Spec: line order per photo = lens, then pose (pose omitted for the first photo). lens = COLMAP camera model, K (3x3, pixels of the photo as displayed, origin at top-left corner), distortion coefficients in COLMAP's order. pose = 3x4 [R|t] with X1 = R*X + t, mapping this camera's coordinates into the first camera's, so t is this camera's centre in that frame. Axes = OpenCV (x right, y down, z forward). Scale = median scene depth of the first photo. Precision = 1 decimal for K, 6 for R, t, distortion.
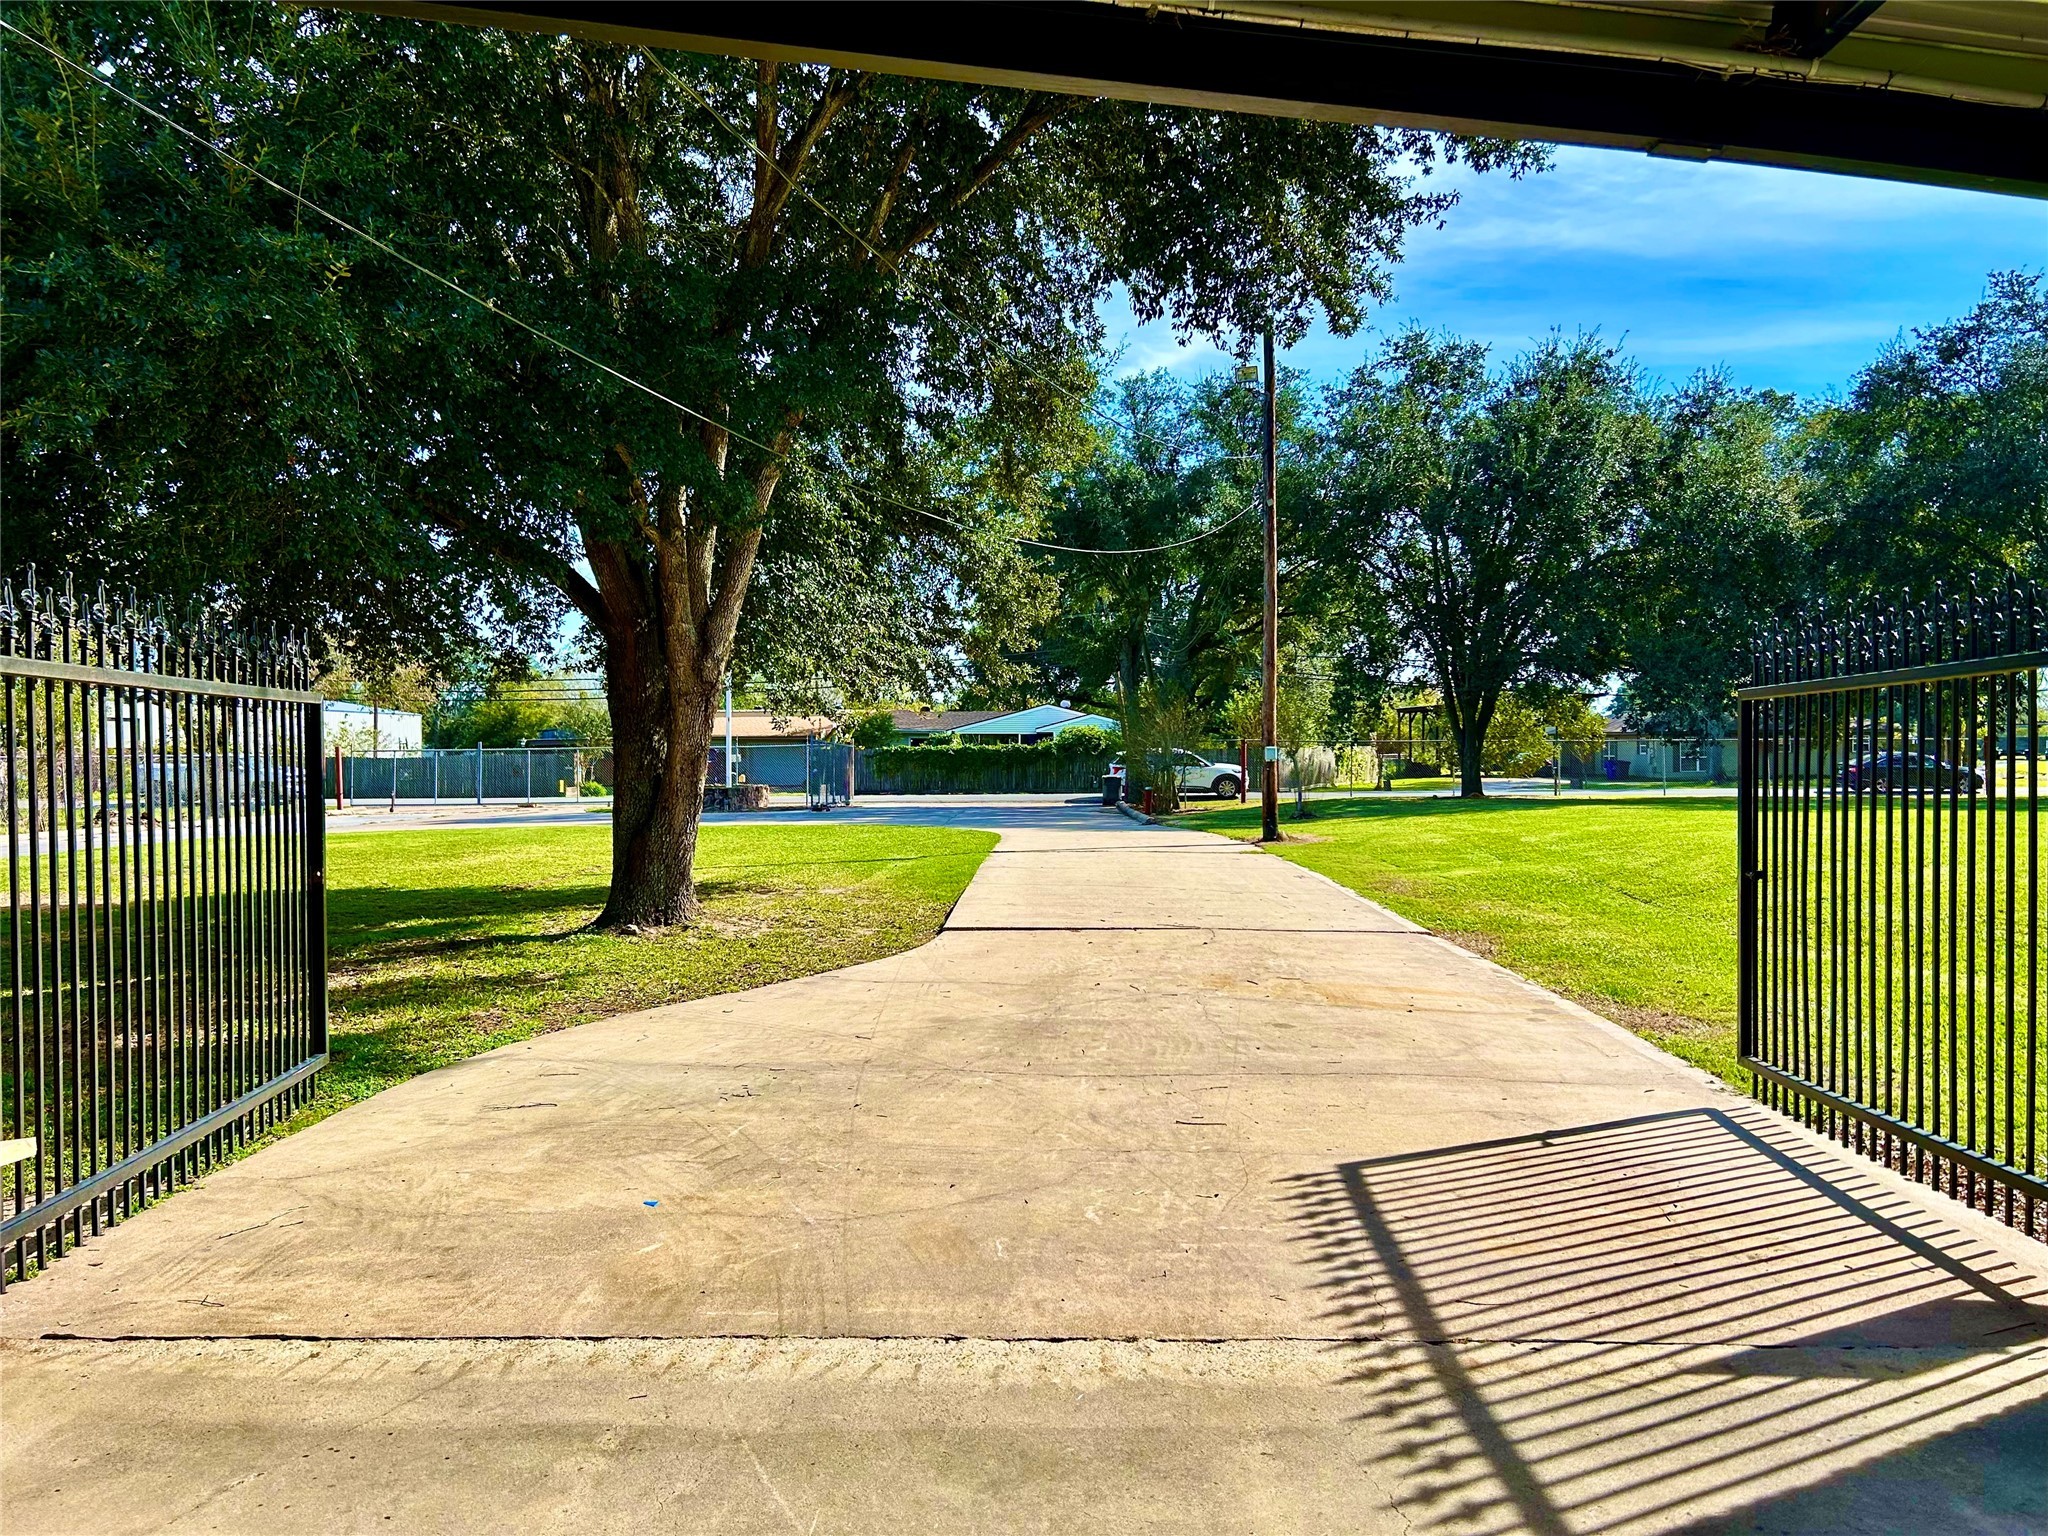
lens RADIAL K [[1548.5, 0, 975.7], [0, 1548.5, 773.1], [0, 0, 1]] dist [0.201686, -0.000429]
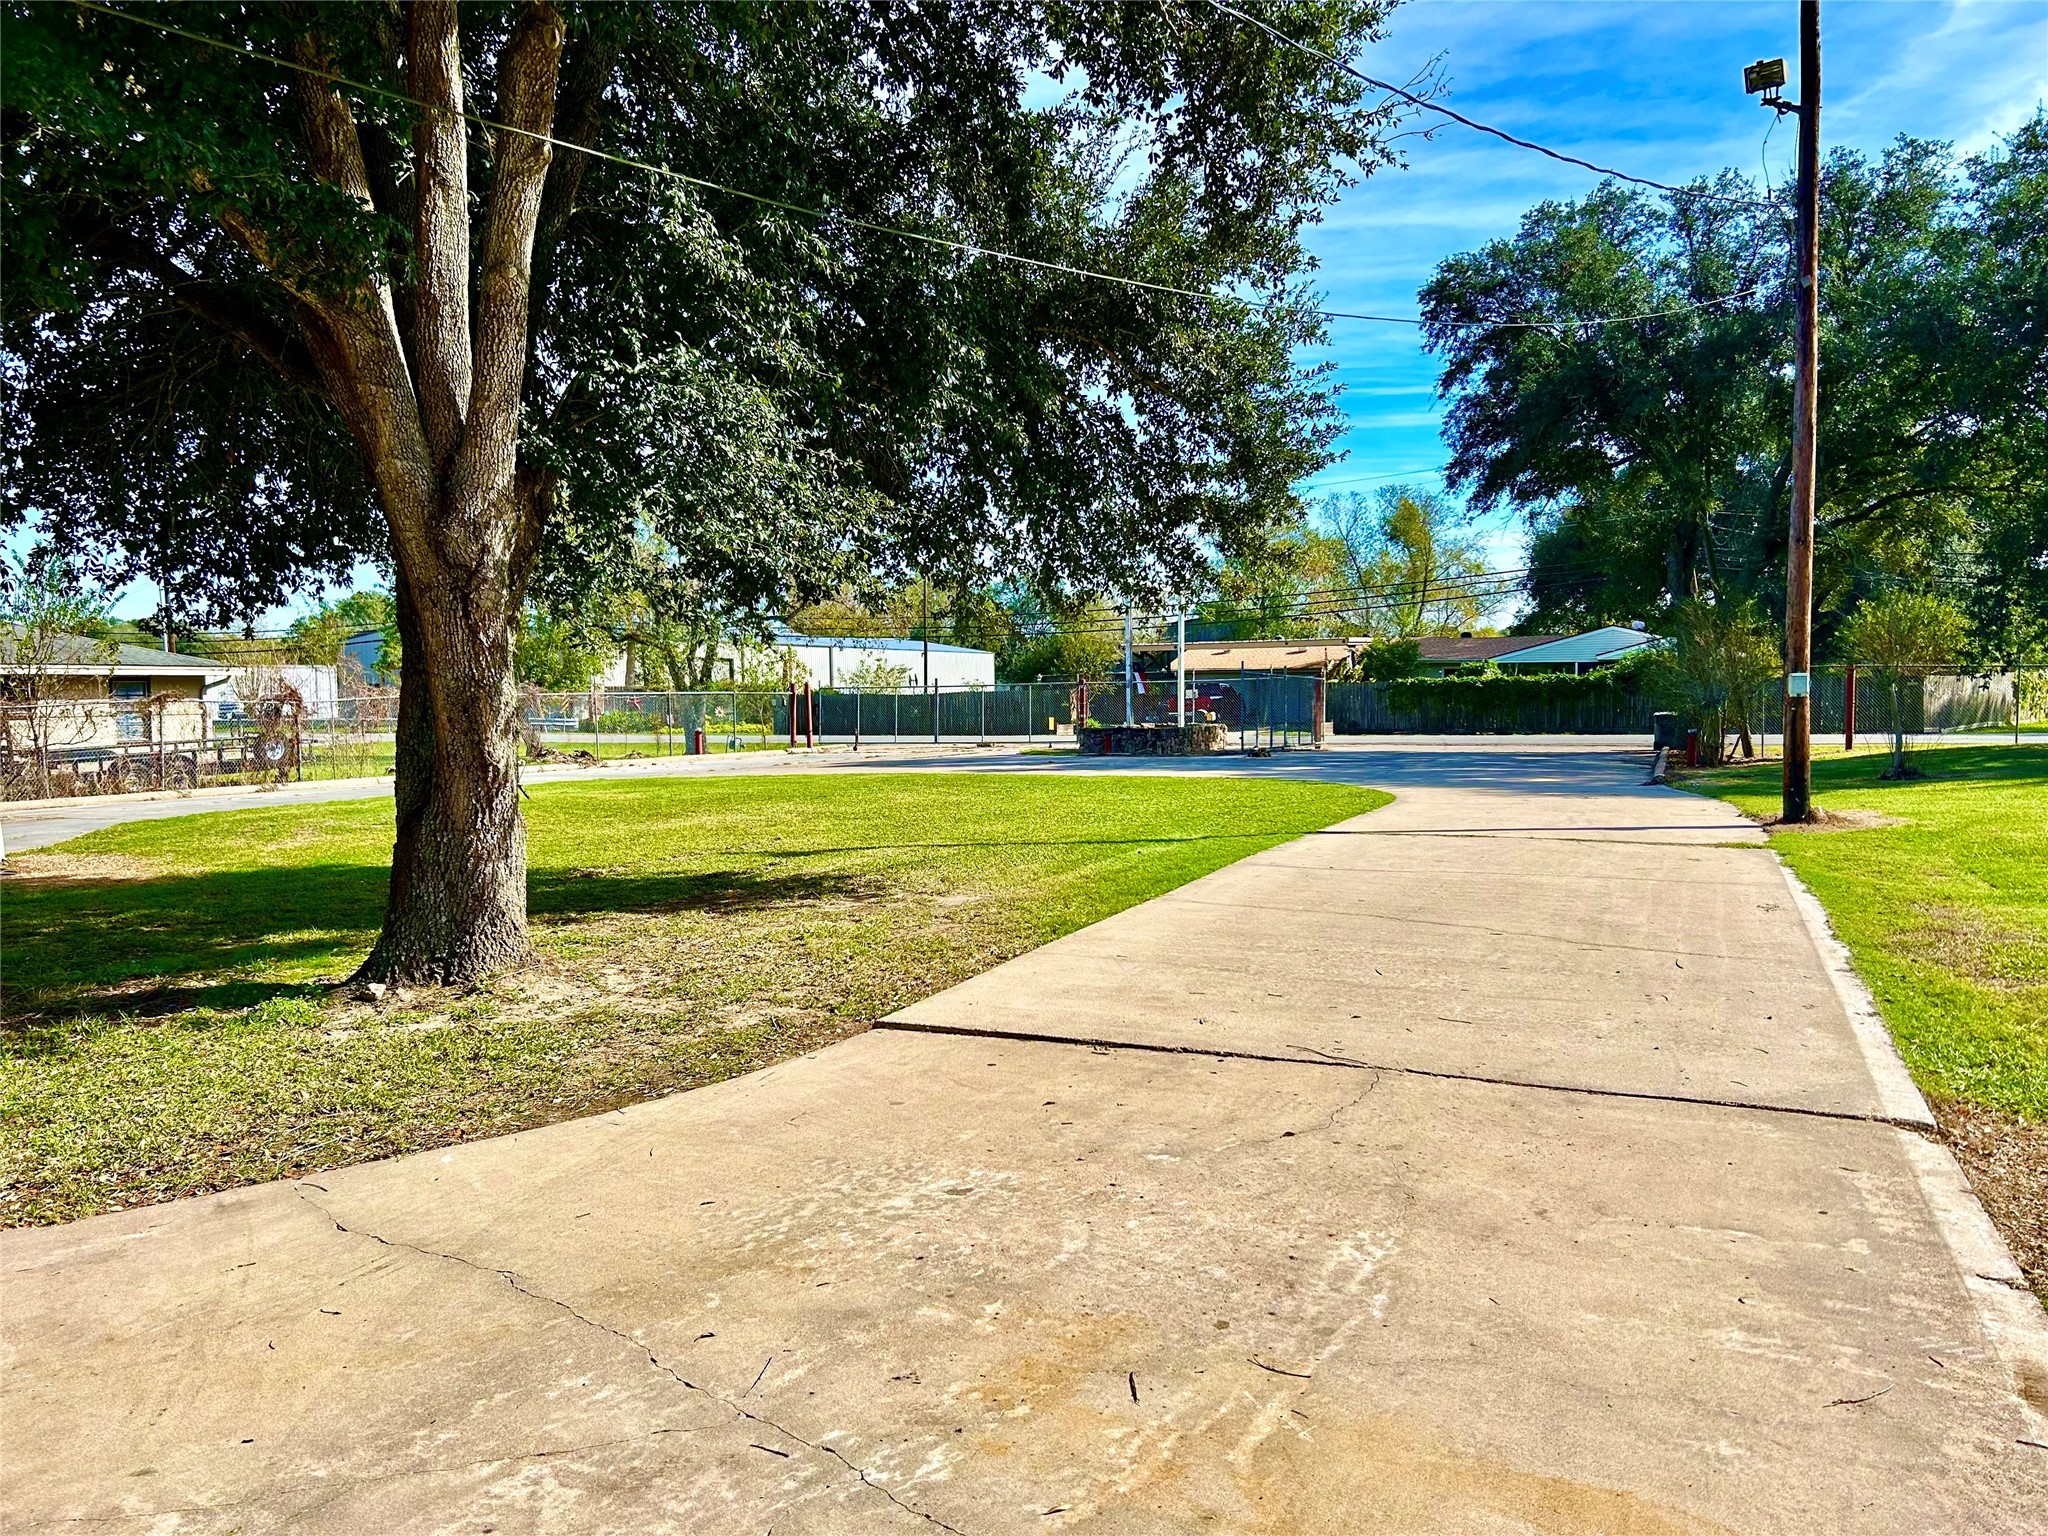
lens RADIAL K [[1532.5, 0, 1024.0], [0, 1532.5, 768.0], [0, 0, 1]] dist [0.117301, -0.096184]
pose [[0.938232, 0.013812, -0.345732, 0.067554], [-0.000020, 0.999205, 0.039866, -0.002486], [0.346008, -0.037396, 0.937486, 0.171873]]
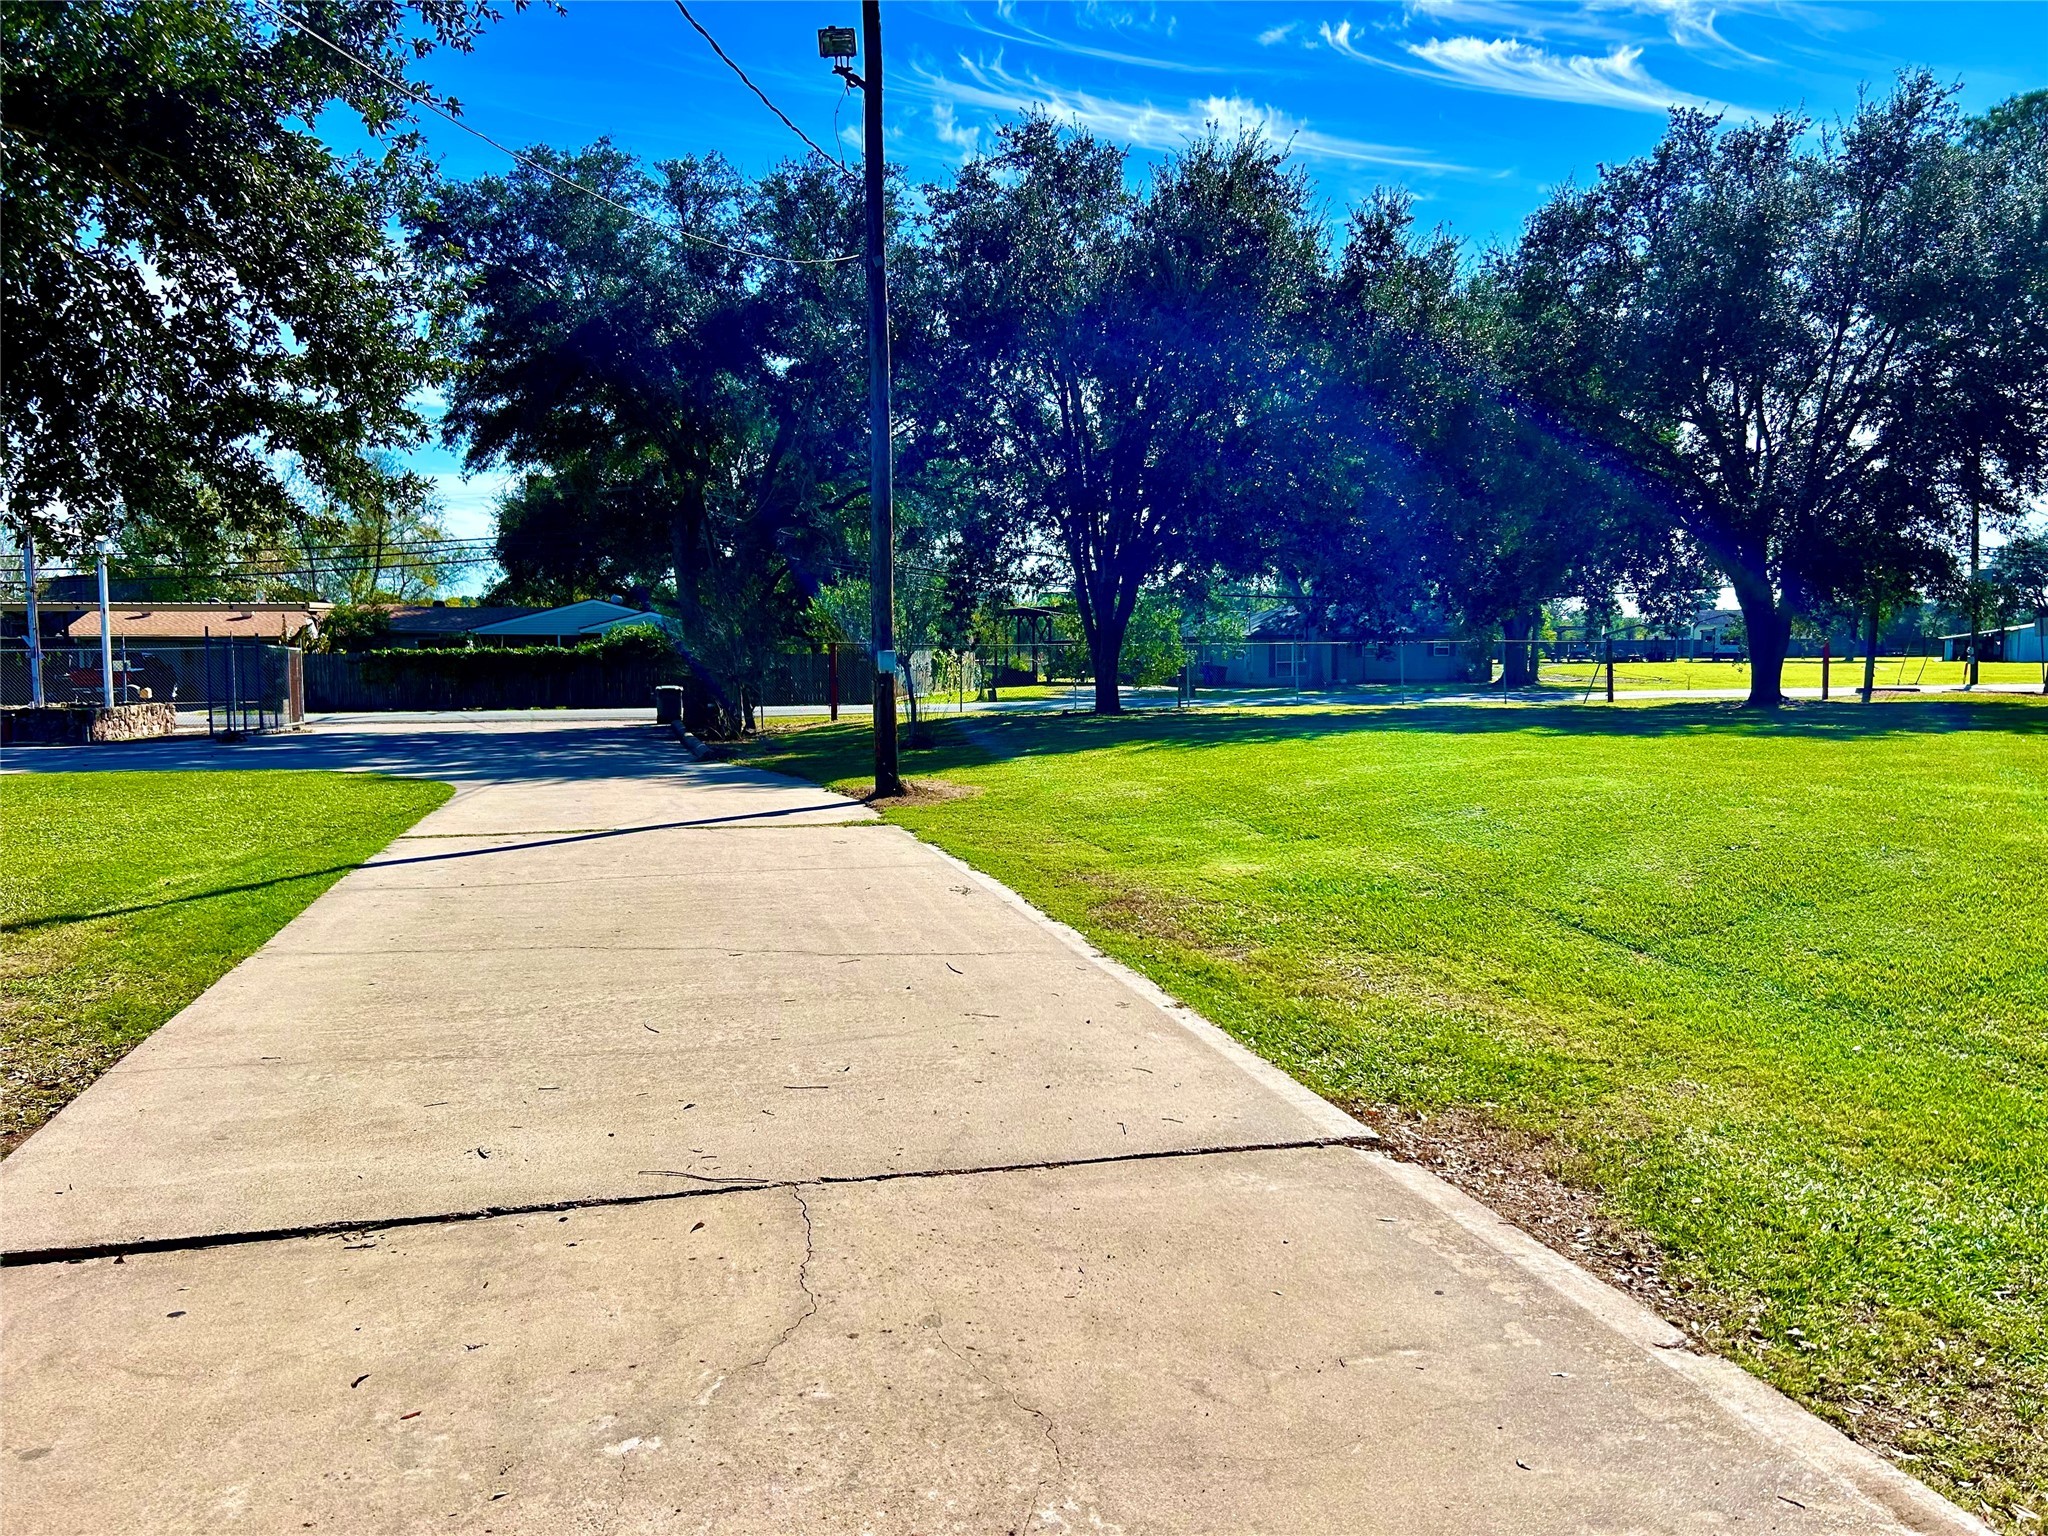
lens RADIAL K [[1563.1, 0, 1024.0], [0, 1563.1, 768.0], [0, 0, 1]] dist [0.079474, -0.107714]
pose [[0.956270, -0.020028, 0.291798, 0.031690], [0.003559, 0.998376, 0.056860, -0.003080], [-0.292463, -0.053335, 0.954788, 0.214850]]
